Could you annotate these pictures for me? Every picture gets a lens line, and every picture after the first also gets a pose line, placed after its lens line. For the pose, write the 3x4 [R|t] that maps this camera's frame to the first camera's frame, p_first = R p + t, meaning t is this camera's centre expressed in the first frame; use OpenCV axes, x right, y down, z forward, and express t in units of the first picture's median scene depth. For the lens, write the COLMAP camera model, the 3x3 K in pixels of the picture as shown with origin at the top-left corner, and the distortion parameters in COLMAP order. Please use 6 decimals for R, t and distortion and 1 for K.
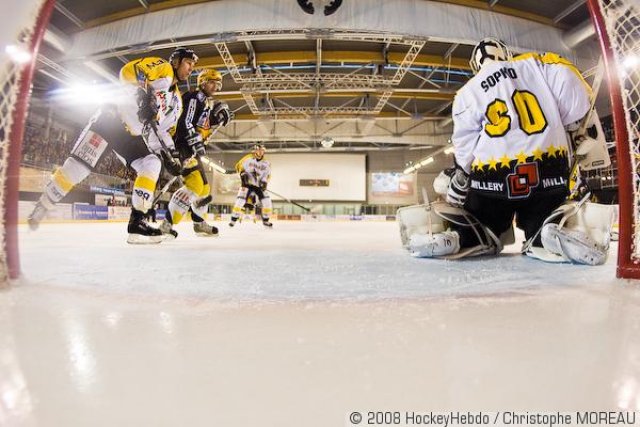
lens RADIAL K [[4599.2, 0, 352.9], [0, 4599.2, 191.1], [0, 0, 1]] dist [0.962758, 0.000000]
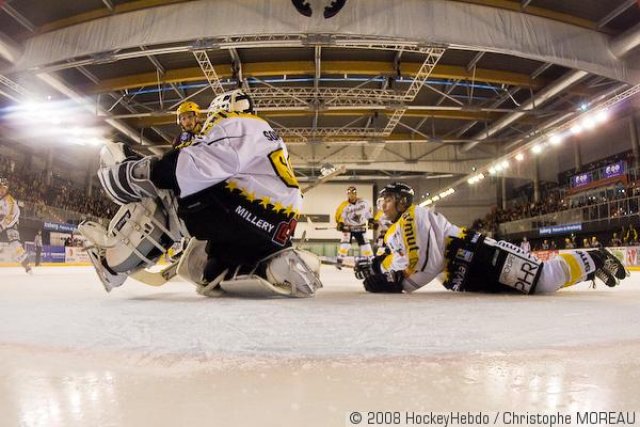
lens RADIAL K [[4599.2, 0, 318.4], [0, 4599.2, 214.9], [0, 0, 1]] dist [0.962758, 0.000000]
pose [[0.999999, 0.000493, 0.001179, -0.008213], [-0.000494, 0.999999, 0.001123, -0.003362], [-0.001179, -0.001124, 0.999999, 0.163398]]
